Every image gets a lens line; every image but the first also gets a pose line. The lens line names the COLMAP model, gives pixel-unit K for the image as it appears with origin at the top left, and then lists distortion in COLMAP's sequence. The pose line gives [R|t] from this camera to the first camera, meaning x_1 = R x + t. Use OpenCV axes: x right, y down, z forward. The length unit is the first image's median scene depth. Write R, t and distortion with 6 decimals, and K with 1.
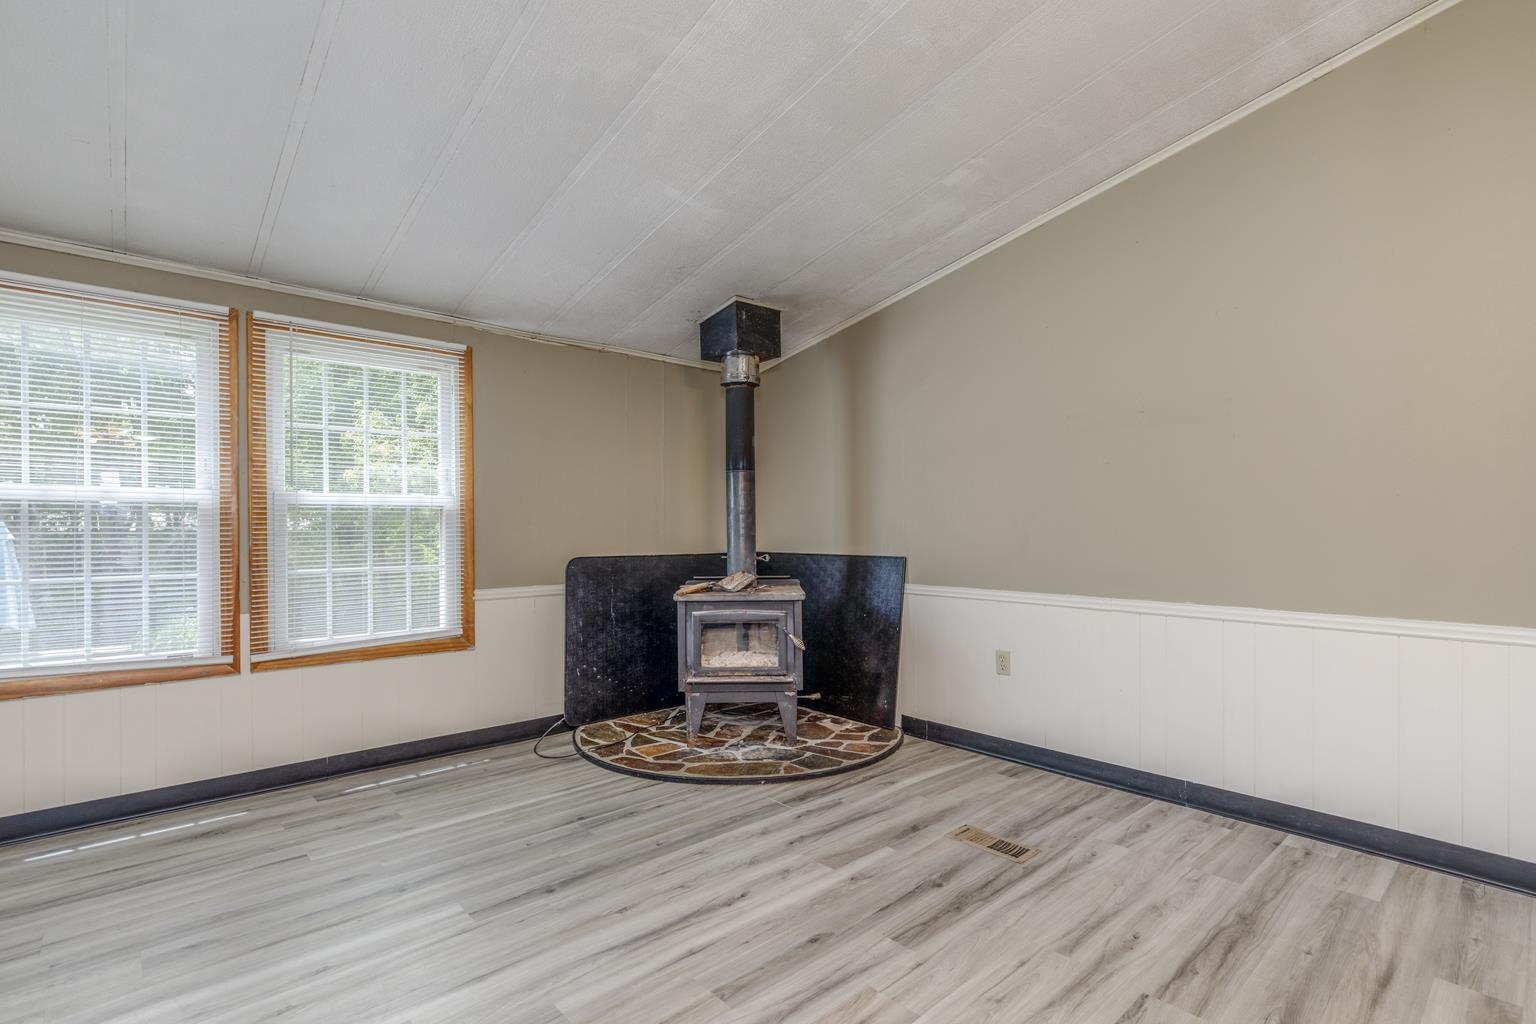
lens RADIAL K [[752.5, 0, 821.9], [0, 752.5, 518.3], [0, 0, 1]] dist [-0.001858, 0.000091]
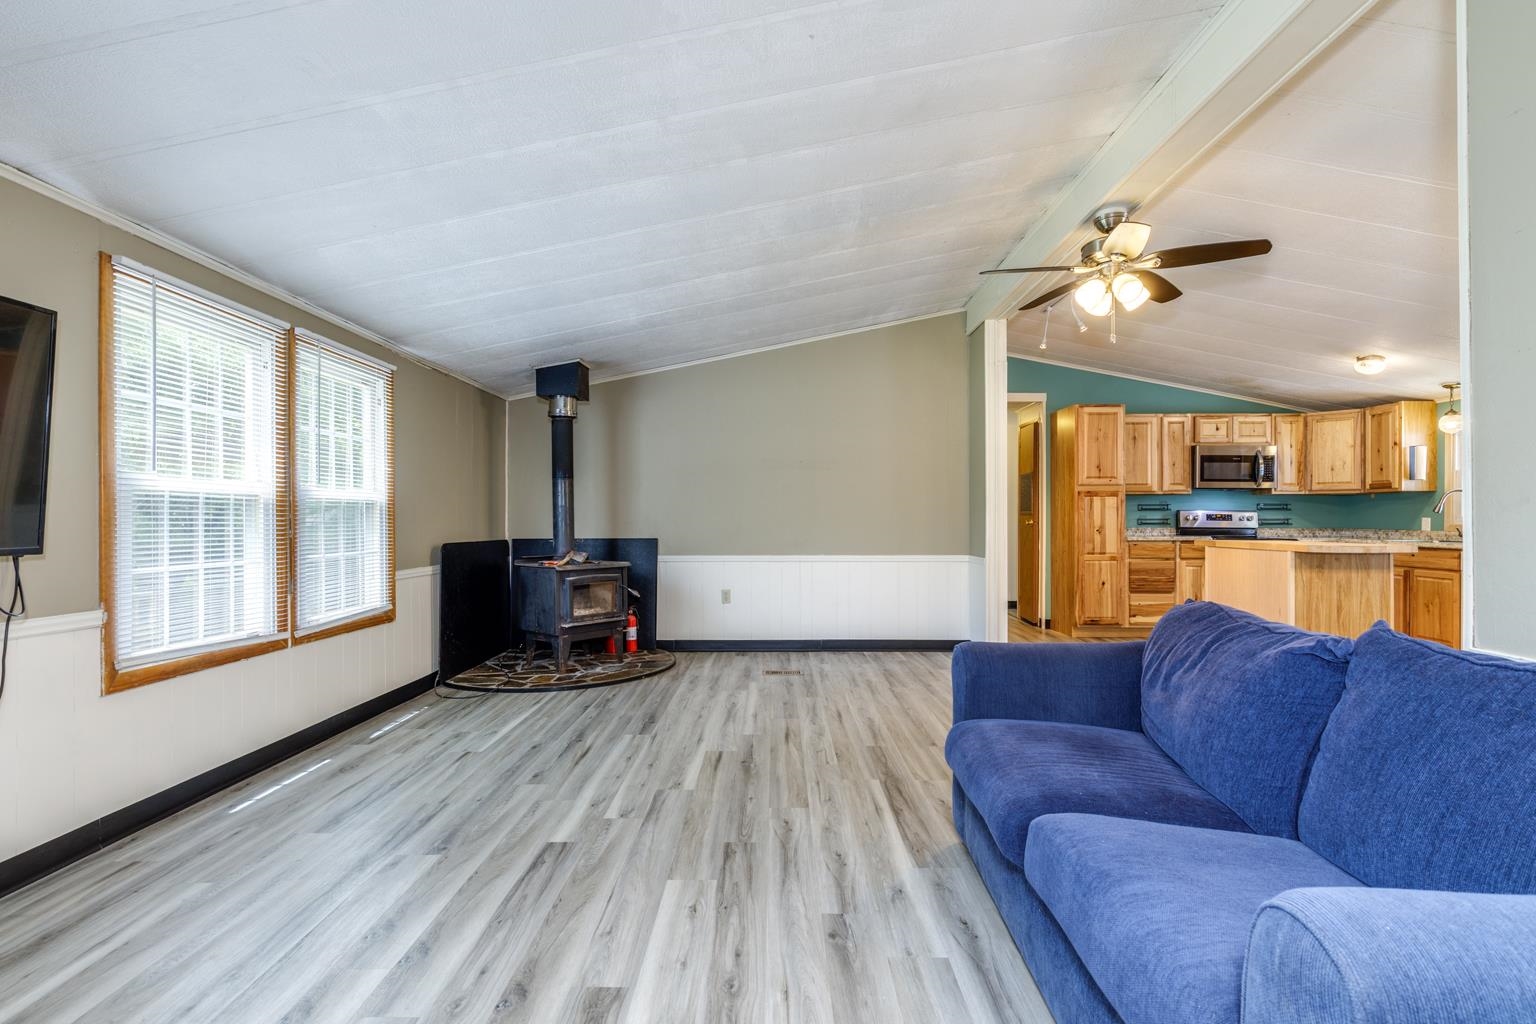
lens RADIAL K [[752.5, 0, 821.9], [0, 752.5, 518.3], [0, 0, 1]] dist [-0.001858, 0.000091]
pose [[0.634566, -0.000306, 0.772869, -0.963373], [0.001765, 0.999998, -0.001053, 0.012912], [-0.772867, 0.002032, 0.634565, -0.280645]]
